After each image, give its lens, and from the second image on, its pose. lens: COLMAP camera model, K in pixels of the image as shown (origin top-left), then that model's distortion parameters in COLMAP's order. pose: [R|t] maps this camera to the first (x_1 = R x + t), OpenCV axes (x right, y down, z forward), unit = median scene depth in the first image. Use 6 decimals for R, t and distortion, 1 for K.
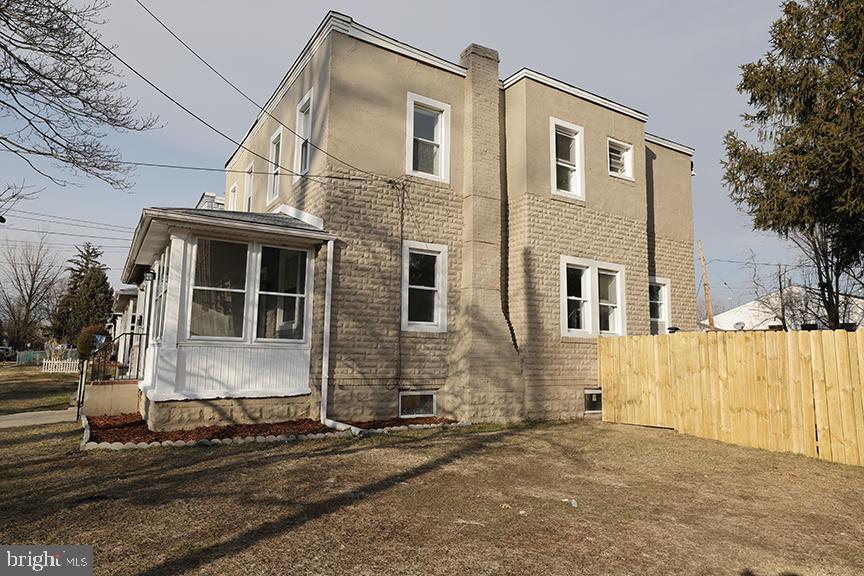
lens RADIAL K [[540.9, 0, 432.7], [0, 540.9, 286.8], [0, 0, 1]] dist [0.003034, 0.019452]
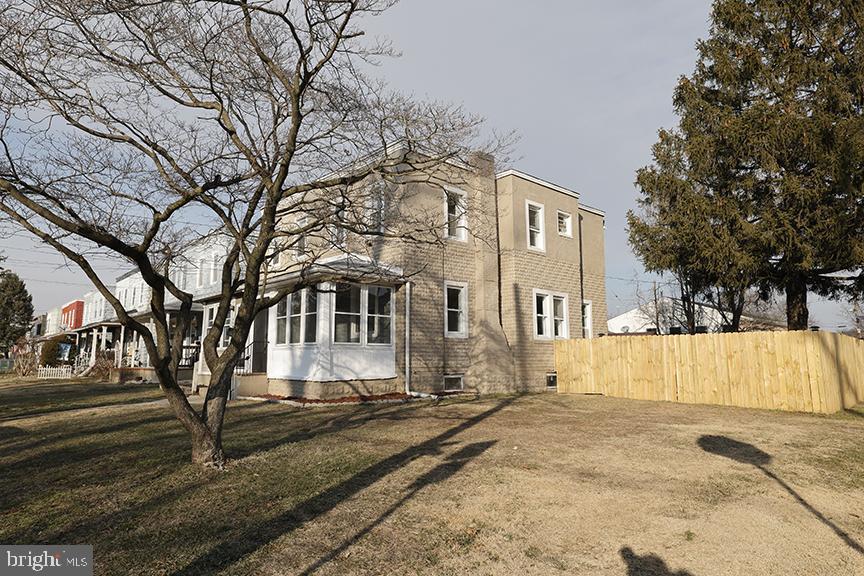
lens RADIAL K [[541.6, 0, 432.8], [0, 541.6, 284.1], [0, 0, 1]] dist [0.006421, -0.003102]
pose [[0.983066, 0.006633, 0.183131, -0.360400], [-0.004556, 0.999920, -0.011758, -0.052968], [-0.183194, 0.010724, 0.983018, -0.528738]]
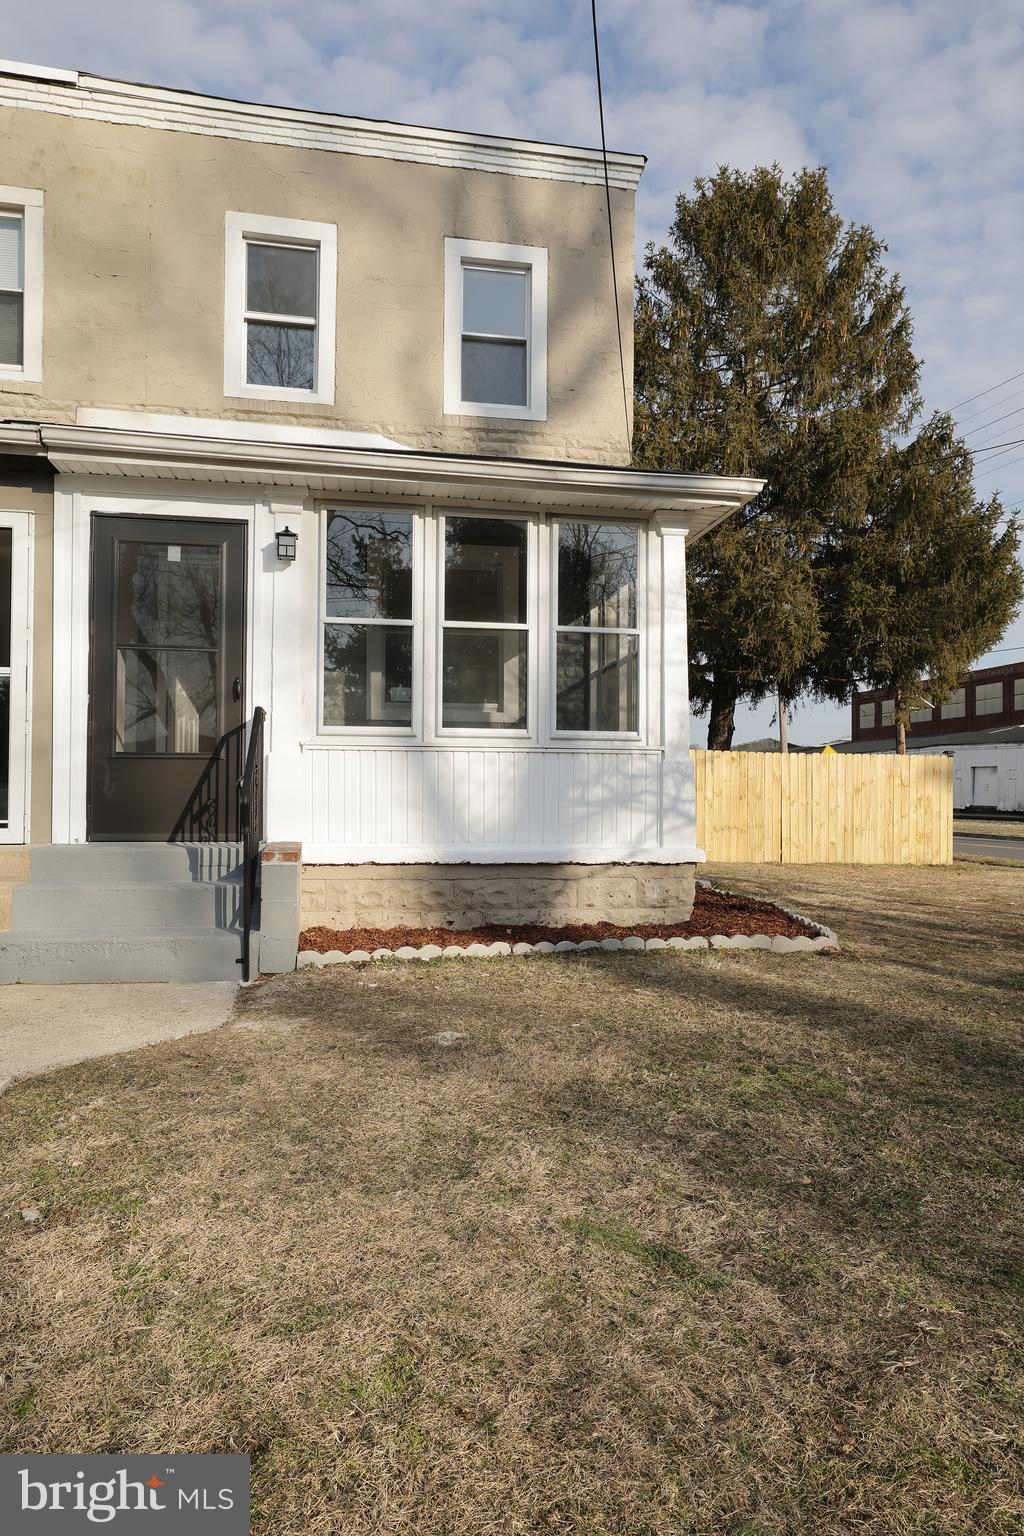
lens RADIAL K [[961.6, 0, 508.3], [0, 961.6, 777.1], [0, 0, 1]] dist [0.003034, 0.019452]
pose [[0.316154, -0.002420, 0.948705, -1.084896], [-0.121400, 0.991672, 0.042986, 0.088863], [-0.940908, -0.128763, 0.313228, 0.714442]]
